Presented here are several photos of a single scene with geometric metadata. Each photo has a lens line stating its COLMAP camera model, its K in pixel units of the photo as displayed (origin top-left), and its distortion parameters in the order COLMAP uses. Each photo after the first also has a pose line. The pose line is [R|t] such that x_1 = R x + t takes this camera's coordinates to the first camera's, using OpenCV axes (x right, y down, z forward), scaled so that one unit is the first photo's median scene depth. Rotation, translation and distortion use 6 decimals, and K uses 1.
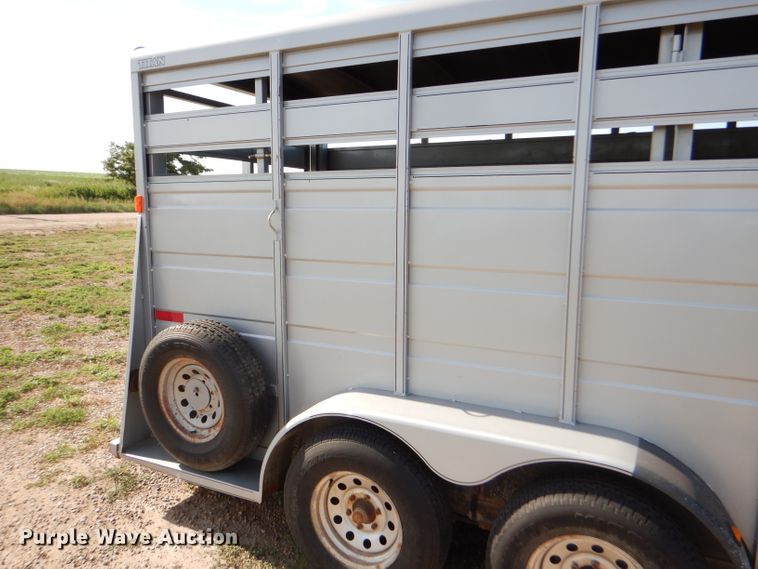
lens RADIAL K [[552.1, 0, 379.5], [0, 552.1, 278.3], [0, 0, 1]] dist [0.018224, -0.006594]
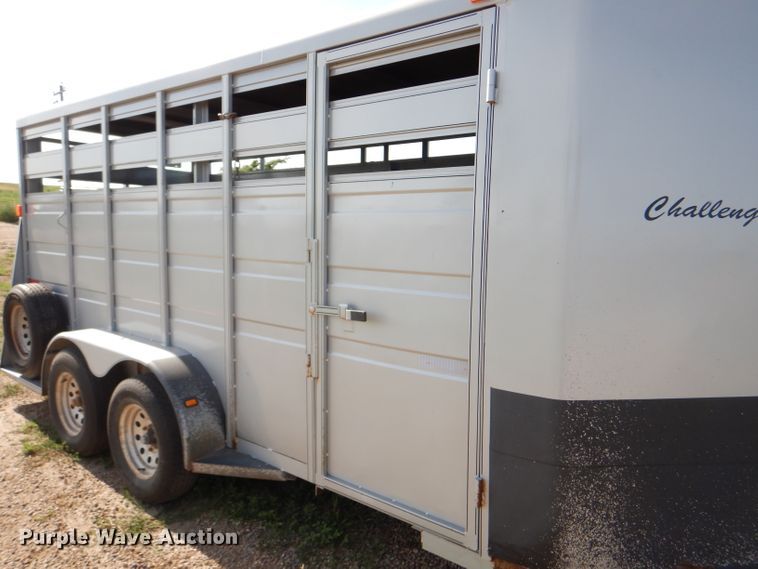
lens RADIAL K [[552.1, 0, 381.2], [0, 552.1, 276.2], [0, 0, 1]] dist [0.018224, -0.006594]
pose [[0.976369, 0.026988, -0.214417, 1.021780], [-0.033554, 0.999071, -0.027039, 0.066670], [0.213488, 0.033595, 0.976368, -0.352142]]
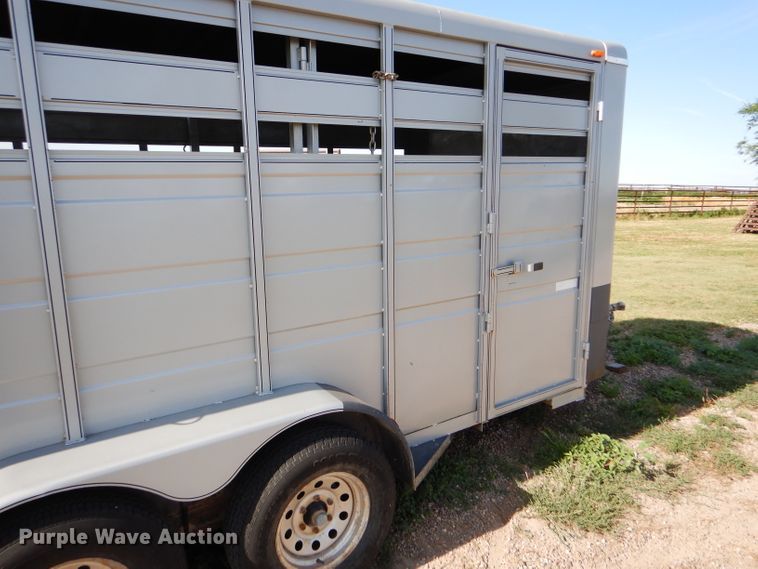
lens RADIAL K [[552.1, 0, 372.7], [0, 552.1, 284.1], [0, 0, 1]] dist [0.018224, -0.006594]
pose [[0.482245, -0.174305, 0.858520, -0.352994], [0.132305, 0.983256, 0.125312, -0.045521], [-0.865988, 0.053155, 0.497232, 0.211560]]
